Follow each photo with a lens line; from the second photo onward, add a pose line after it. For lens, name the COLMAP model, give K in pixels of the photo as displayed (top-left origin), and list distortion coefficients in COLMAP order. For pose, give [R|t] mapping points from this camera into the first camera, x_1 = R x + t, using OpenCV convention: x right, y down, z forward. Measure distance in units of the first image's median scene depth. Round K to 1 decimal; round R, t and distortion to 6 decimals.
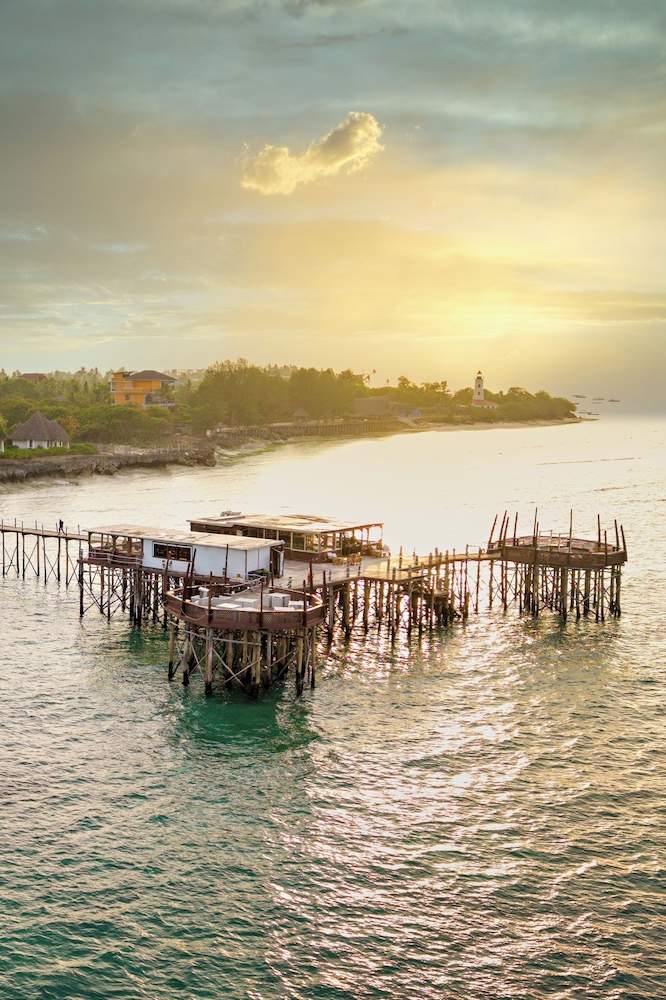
lens RADIAL K [[1198.7, 0, 333.0], [0, 1198.7, 500.0], [0, 0, 1]] dist [0.011319, 0.013645]
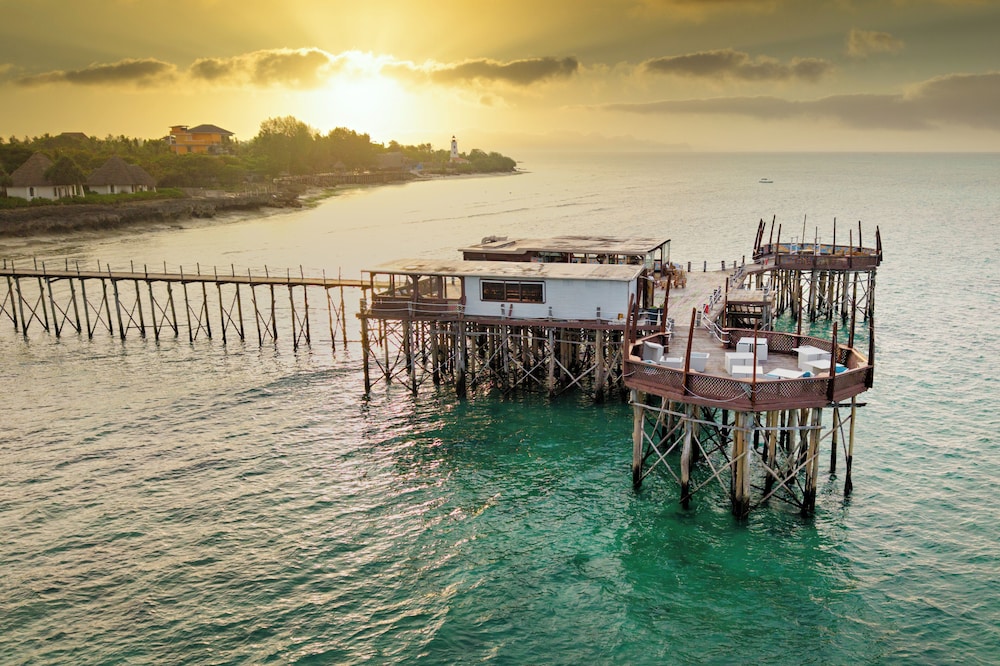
lens RADIAL K [[622.5, 0, 500.0], [0, 622.5, 333.0], [0, 0, 1]] dist [-0.003318, -0.004557]
pose [[0.910571, -0.113971, 0.397330, -0.184432], [0.054238, 0.985870, 0.158490, 0.005202], [-0.409779, -0.122766, 0.903886, 0.417218]]
